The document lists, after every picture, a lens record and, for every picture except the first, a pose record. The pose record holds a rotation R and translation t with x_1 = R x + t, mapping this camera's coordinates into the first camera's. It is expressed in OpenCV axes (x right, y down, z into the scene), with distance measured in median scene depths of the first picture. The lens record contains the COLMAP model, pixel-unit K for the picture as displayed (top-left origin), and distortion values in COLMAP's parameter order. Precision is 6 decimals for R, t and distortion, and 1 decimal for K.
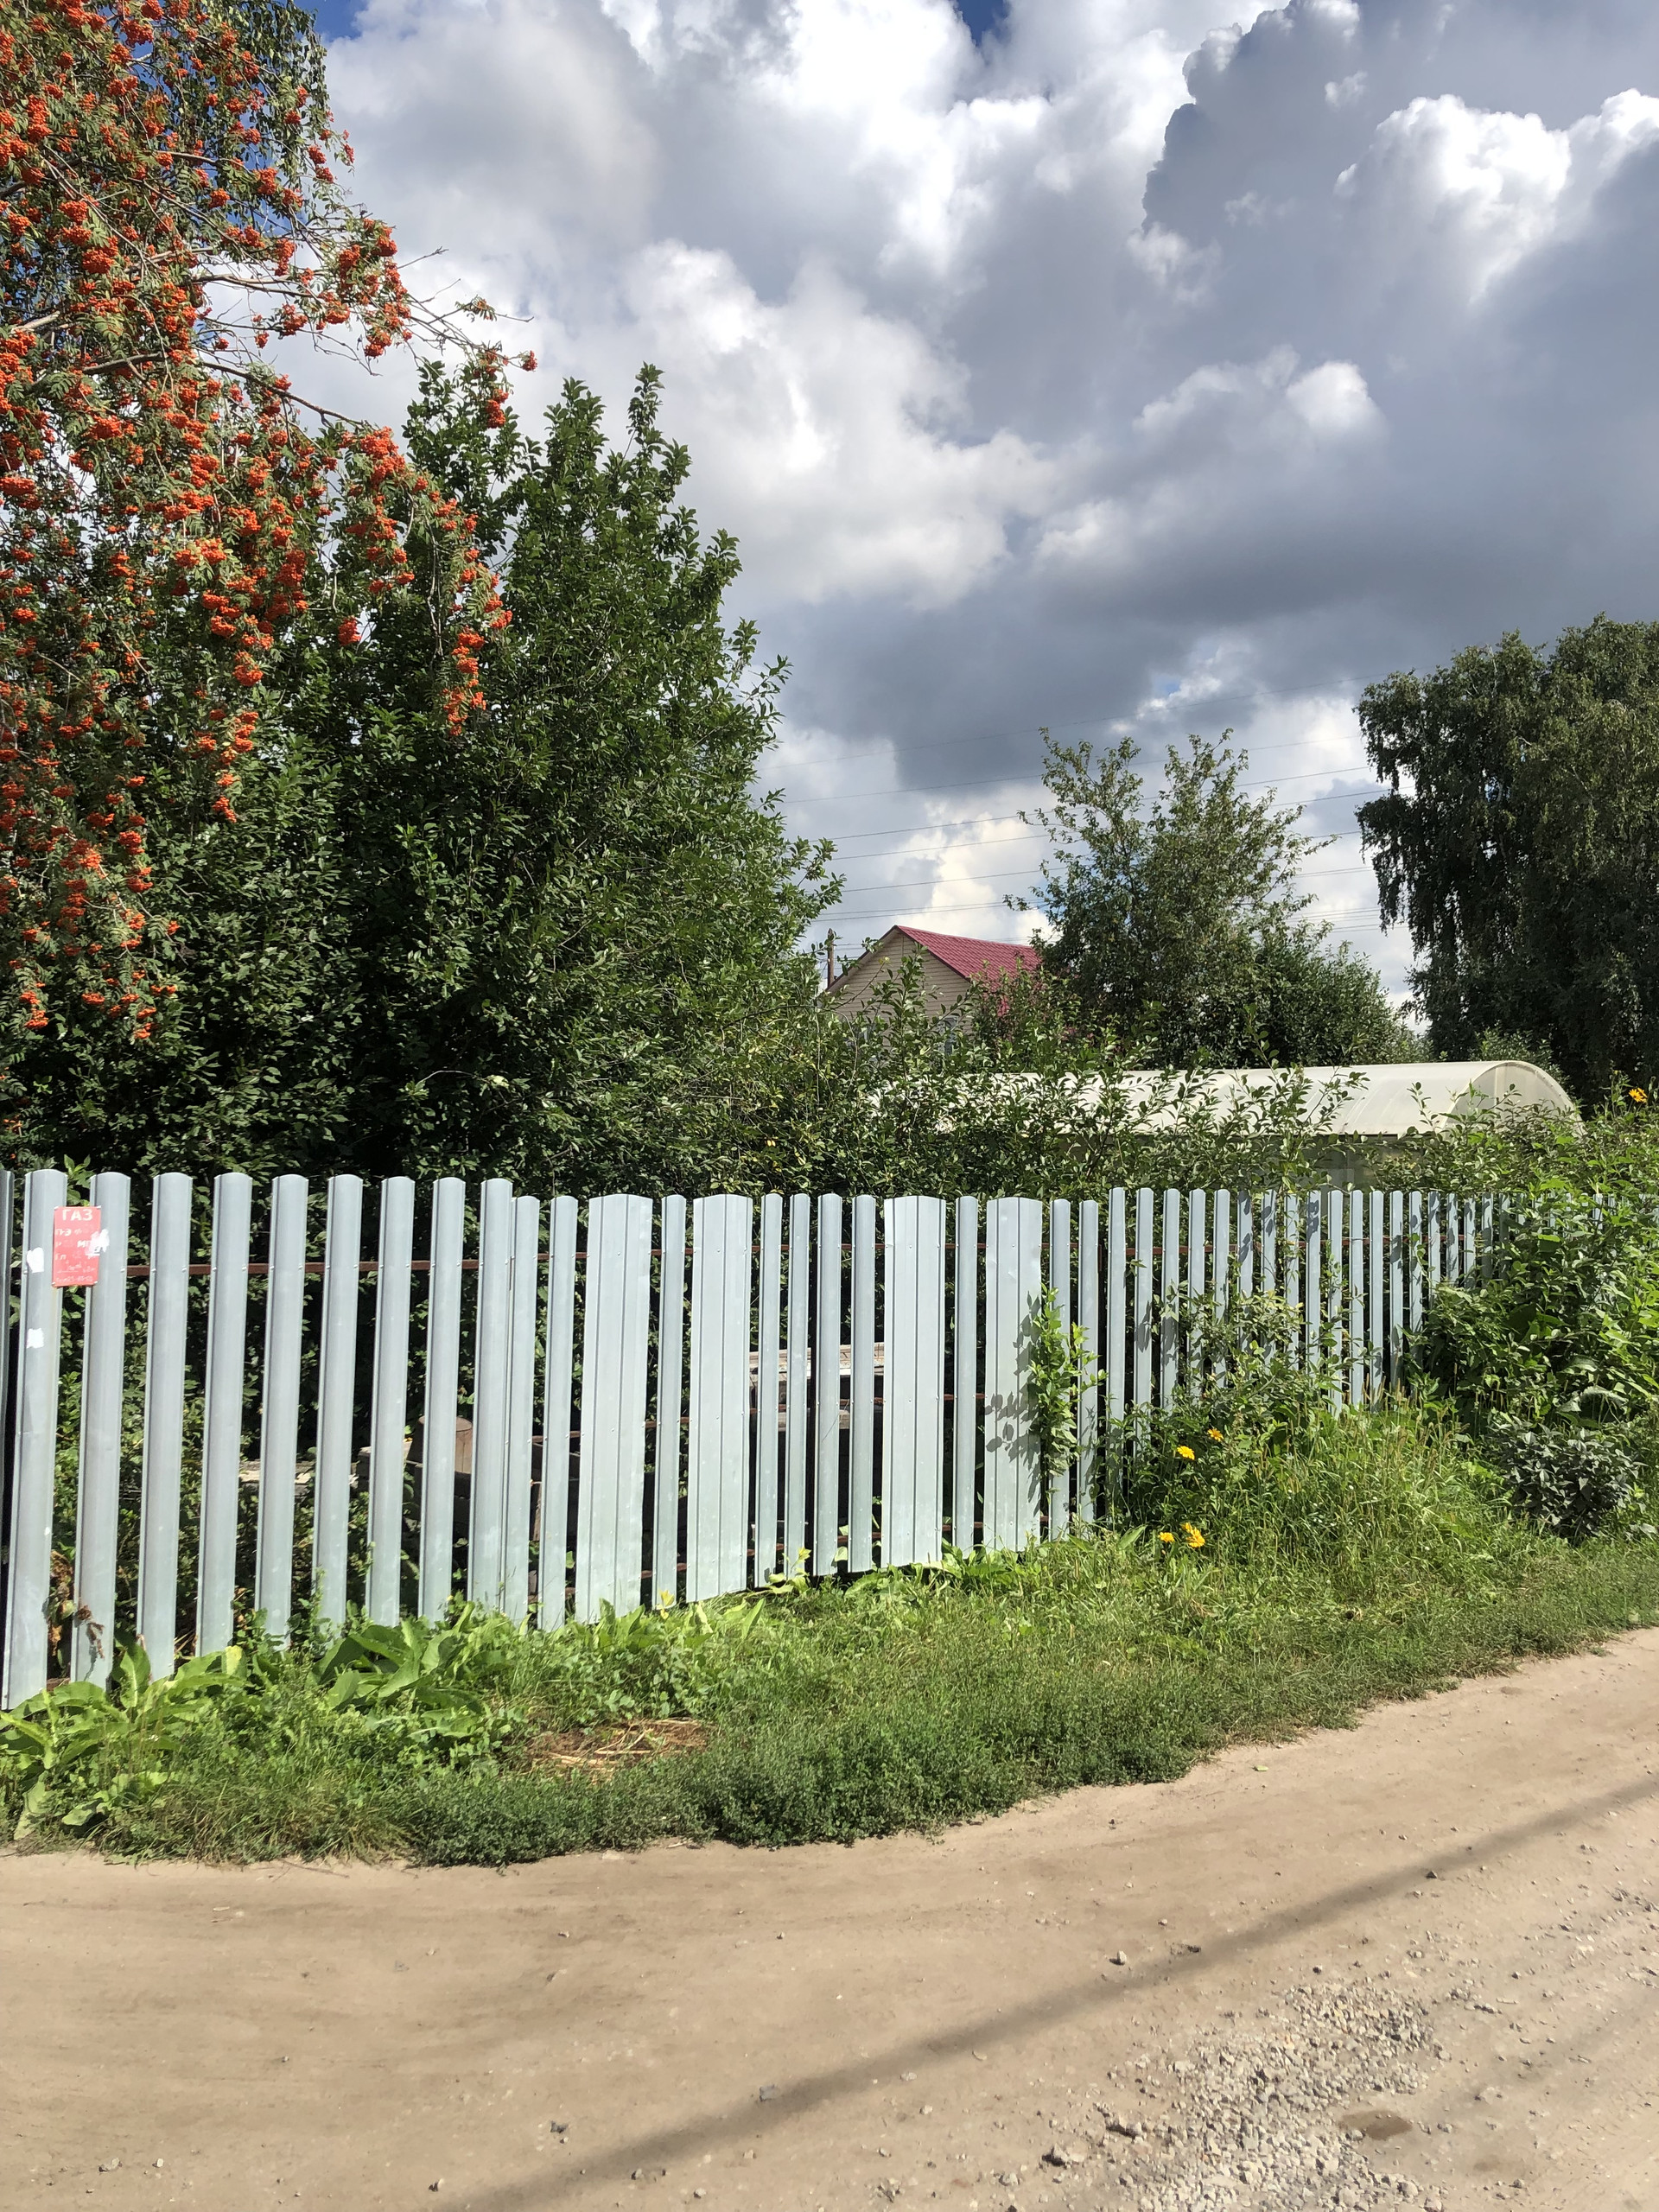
lens RADIAL K [[1794.2, 0, 834.7], [0, 1794.2, 1070.8], [0, 0, 1]] dist [0.001666, 0.013109]
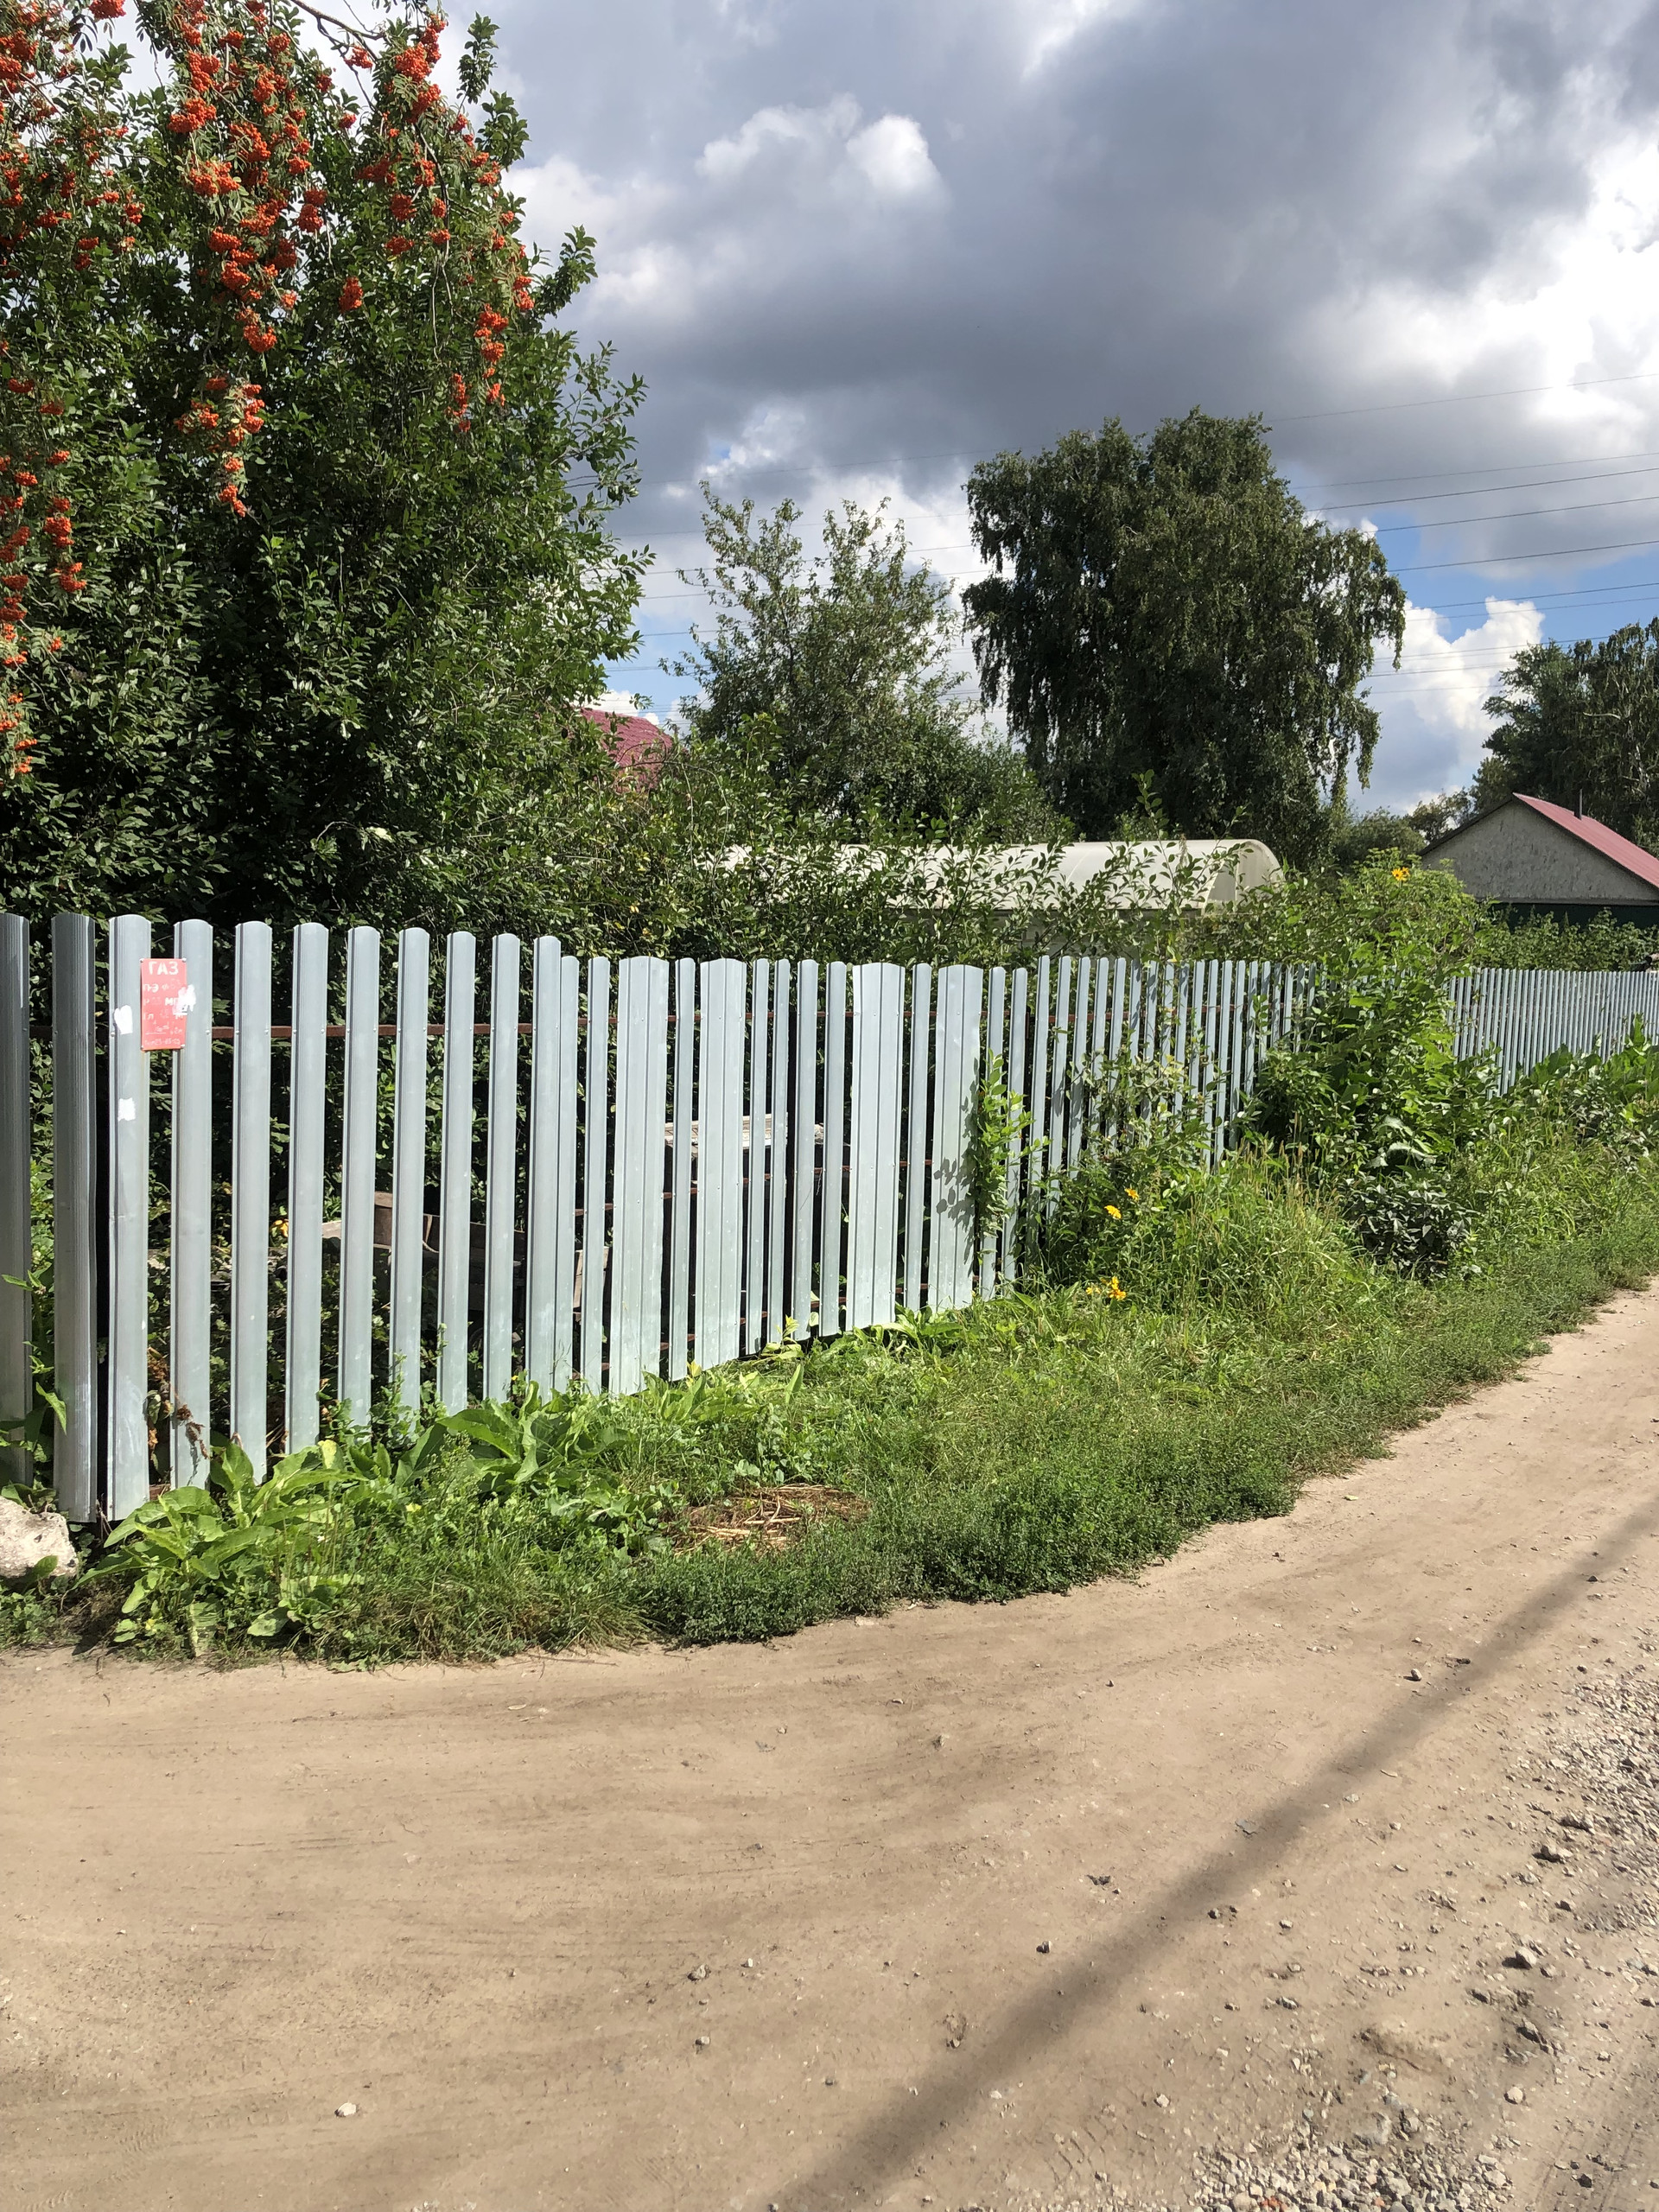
lens RADIAL K [[1788.5, 0, 827.3], [0, 1788.5, 1099.4], [0, 0, 1]] dist [0.003140, -0.002879]
pose [[0.971597, -0.009649, 0.236445, -0.249011], [-0.023939, 0.990035, 0.138773, 0.011254], [-0.235428, -0.140491, 0.961684, 0.066560]]
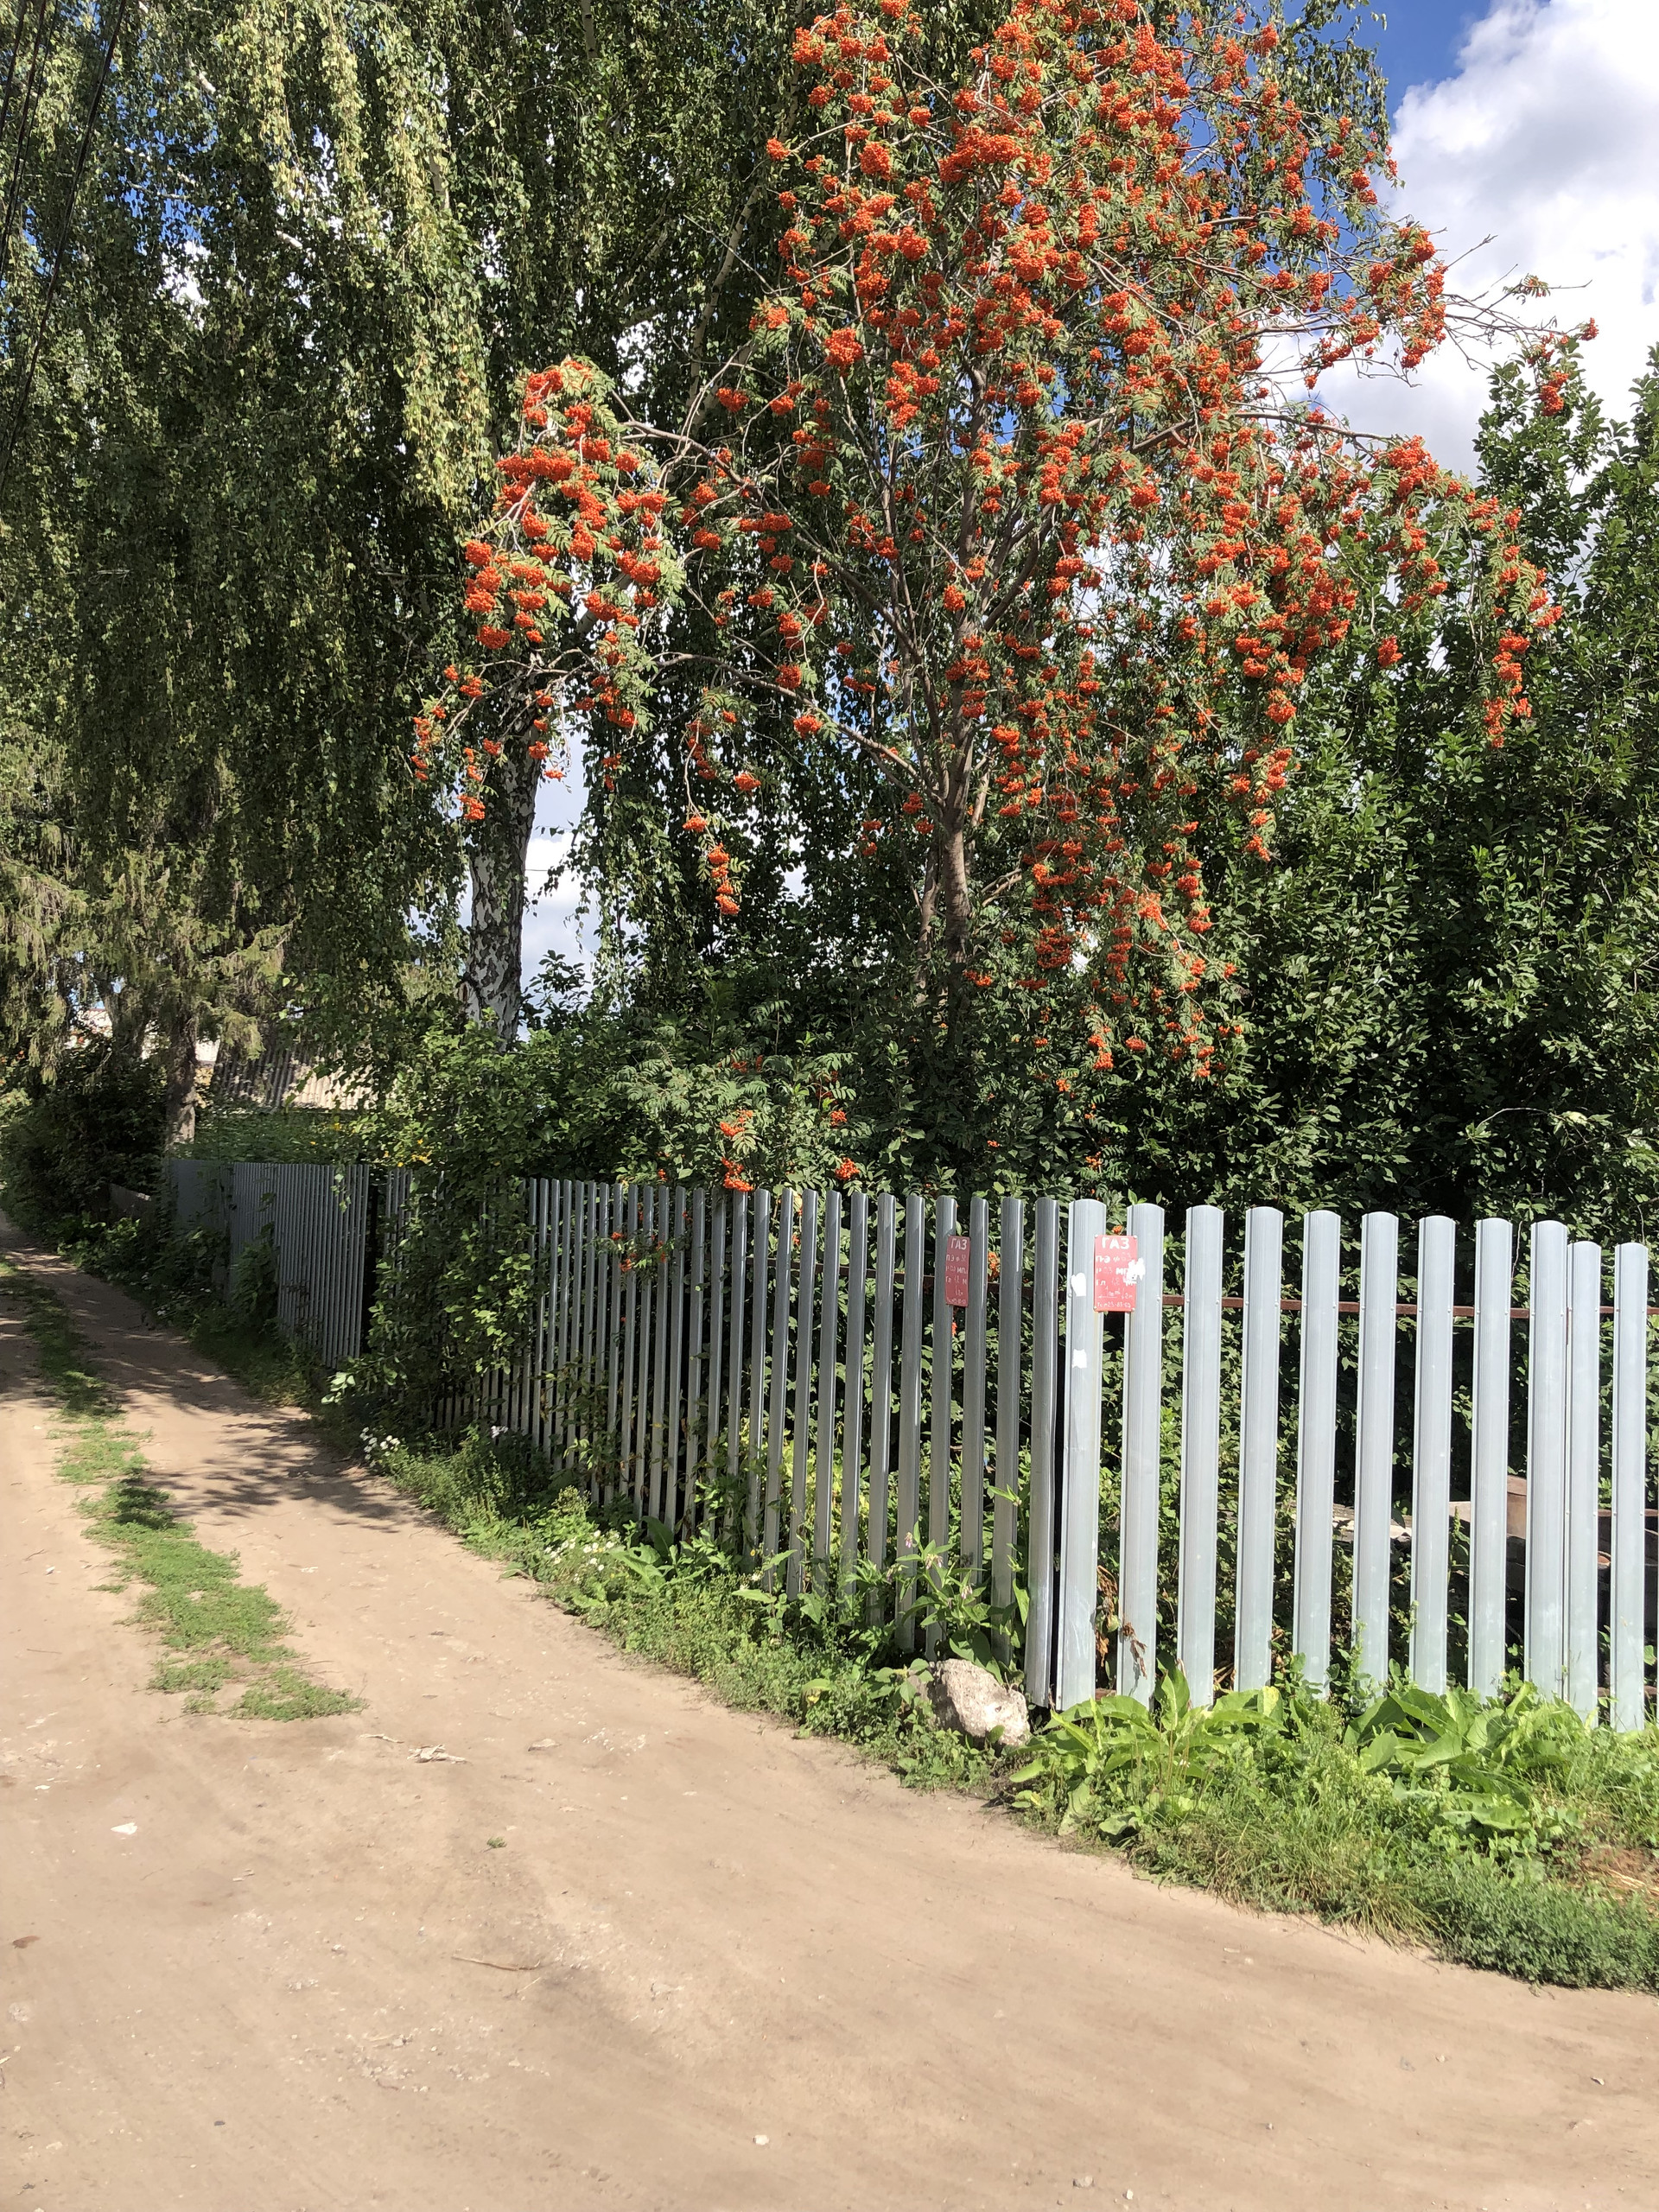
lens RADIAL K [[1789.0, 0, 826.3], [0, 1789.0, 1086.8], [0, 0, 1]] dist [-0.004589, 0.015700]
pose [[0.819155, -0.023067, -0.573108, 0.031069], [0.013011, 0.999681, -0.021638, 0.006352], [0.573425, 0.010268, 0.819194, 0.039320]]
